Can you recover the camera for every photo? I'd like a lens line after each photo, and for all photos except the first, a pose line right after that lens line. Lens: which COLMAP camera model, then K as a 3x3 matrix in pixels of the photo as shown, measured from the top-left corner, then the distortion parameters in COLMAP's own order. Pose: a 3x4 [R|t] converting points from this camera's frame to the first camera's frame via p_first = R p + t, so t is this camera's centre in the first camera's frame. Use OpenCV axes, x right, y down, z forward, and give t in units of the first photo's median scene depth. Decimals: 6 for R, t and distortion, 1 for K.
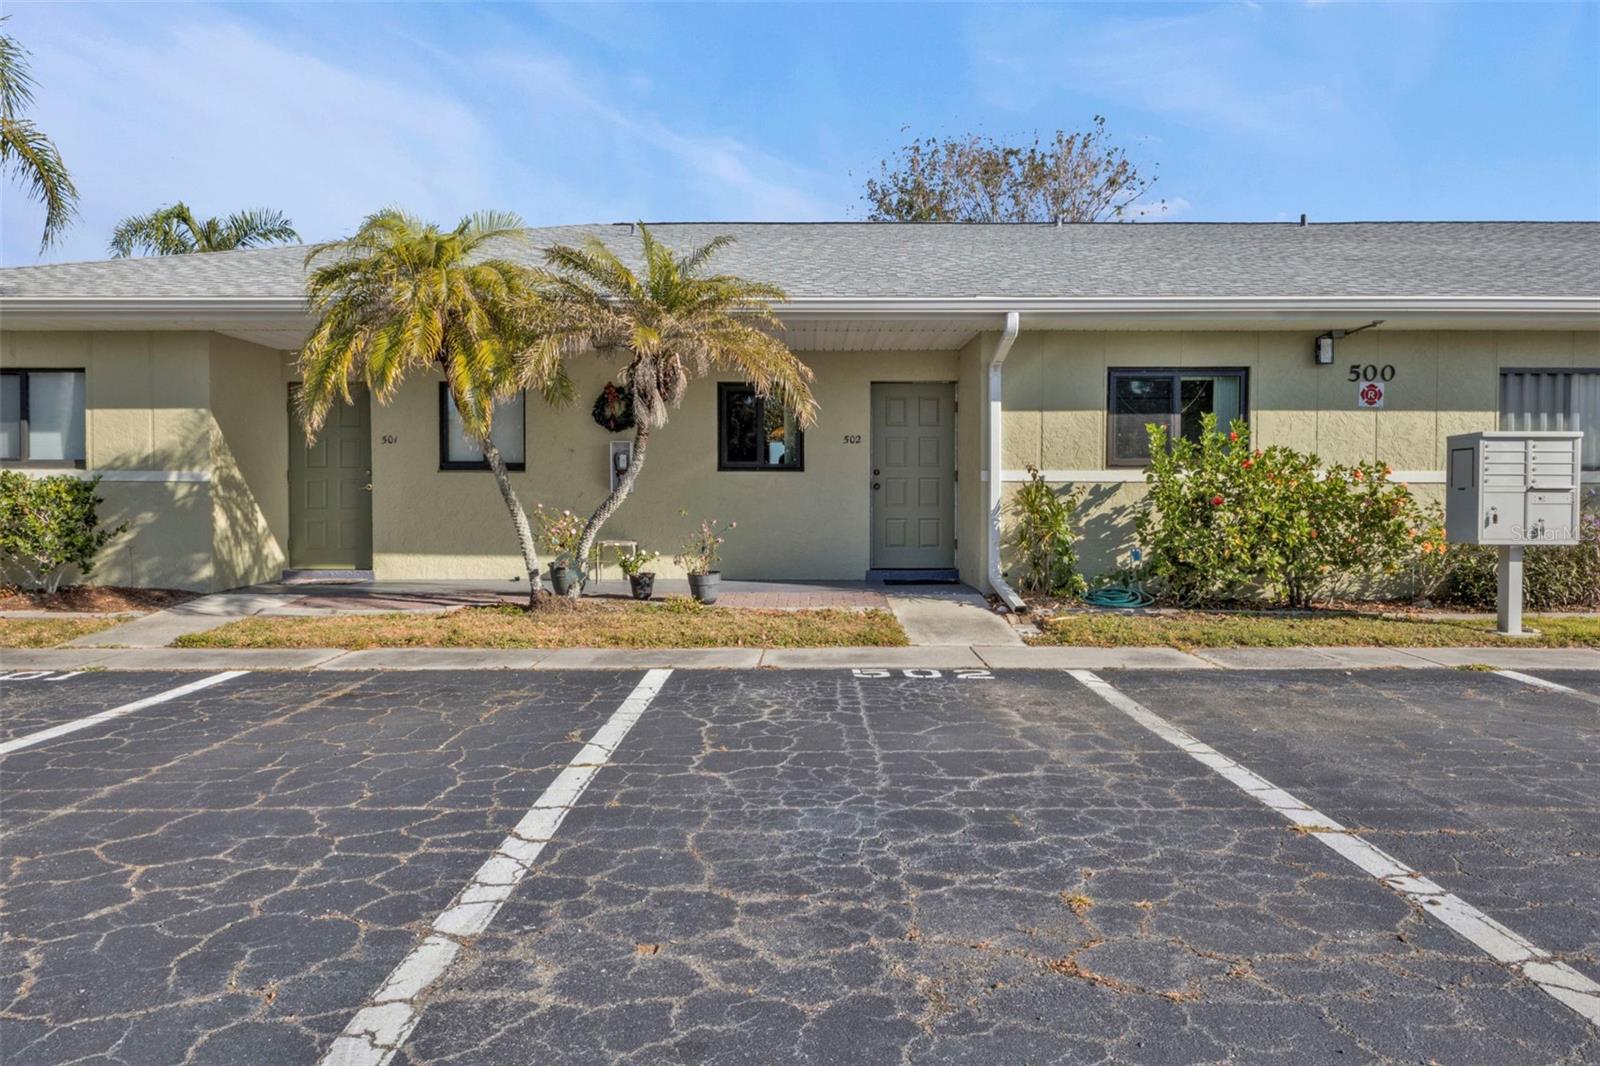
lens RADIAL K [[1089.7, 0, 800.0], [0, 1089.7, 533.0], [0, 0, 1]] dist [0.003838, 0.000462]
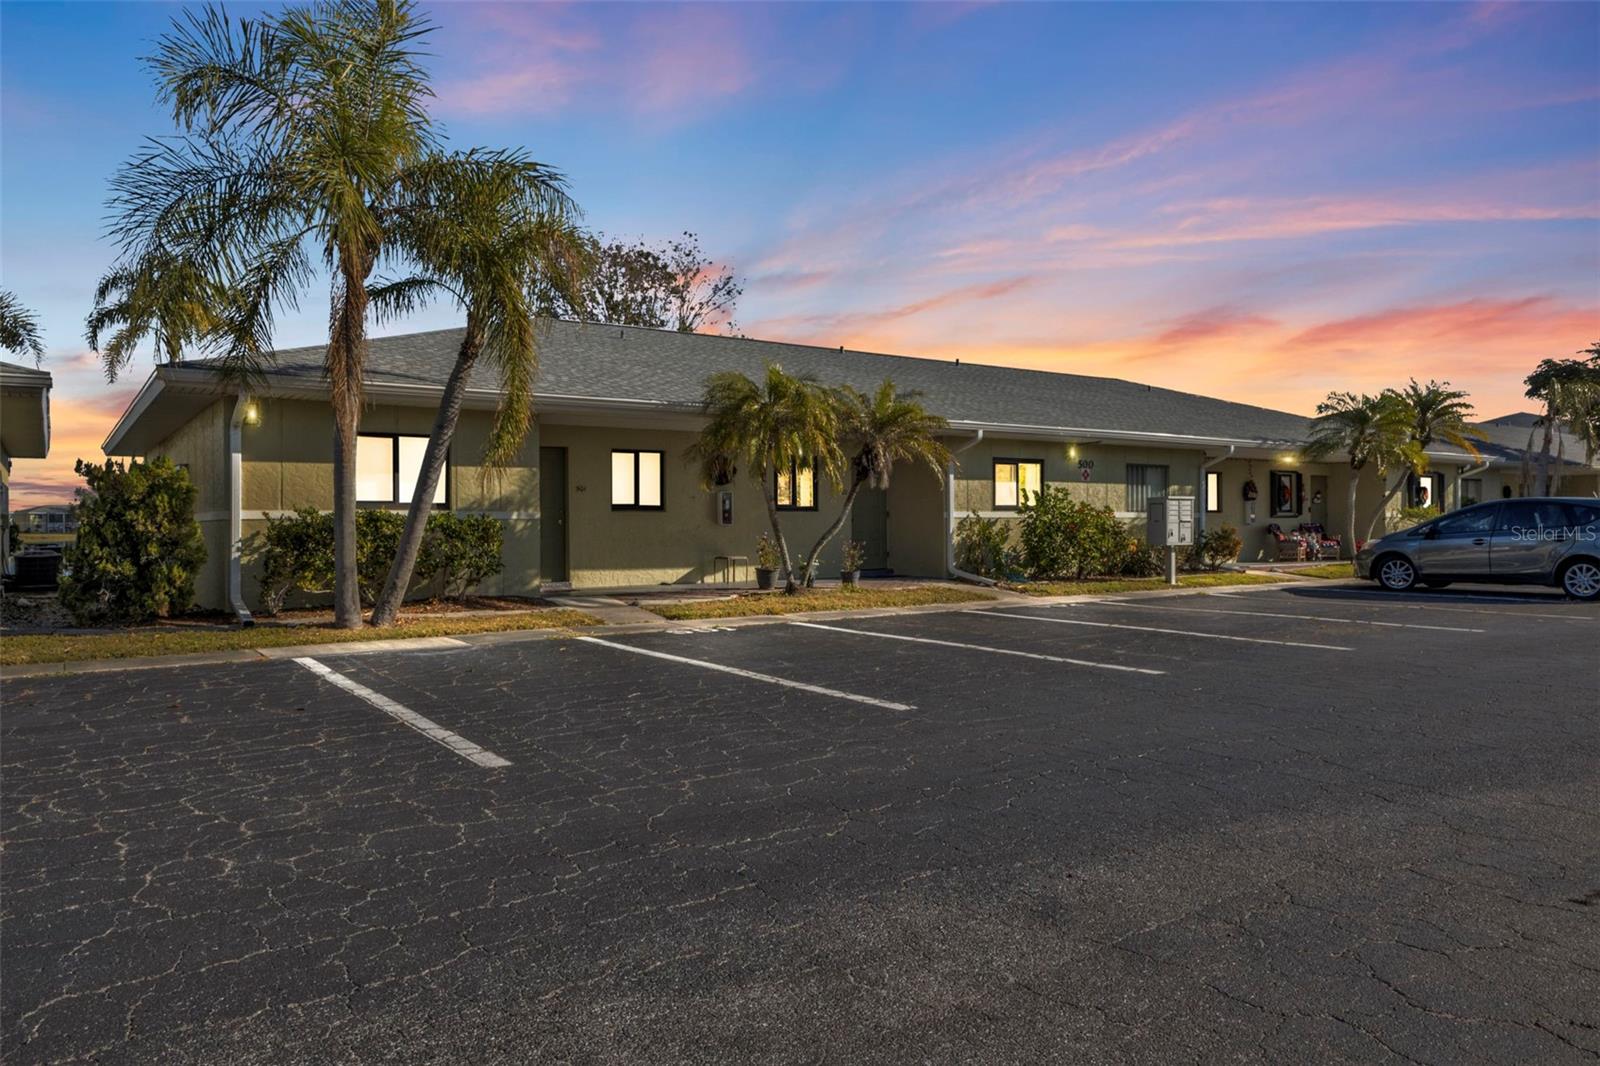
lens RADIAL K [[1089.7, 0, 800.0], [0, 1089.7, 533.0], [0, 0, 1]] dist [0.003838, 0.000462]
pose [[0.815313, -0.010583, 0.578924, -1.086371], [0.026552, 0.999465, -0.019123, 0.007171], [-0.578412, 0.030962, 0.815157, -0.350071]]
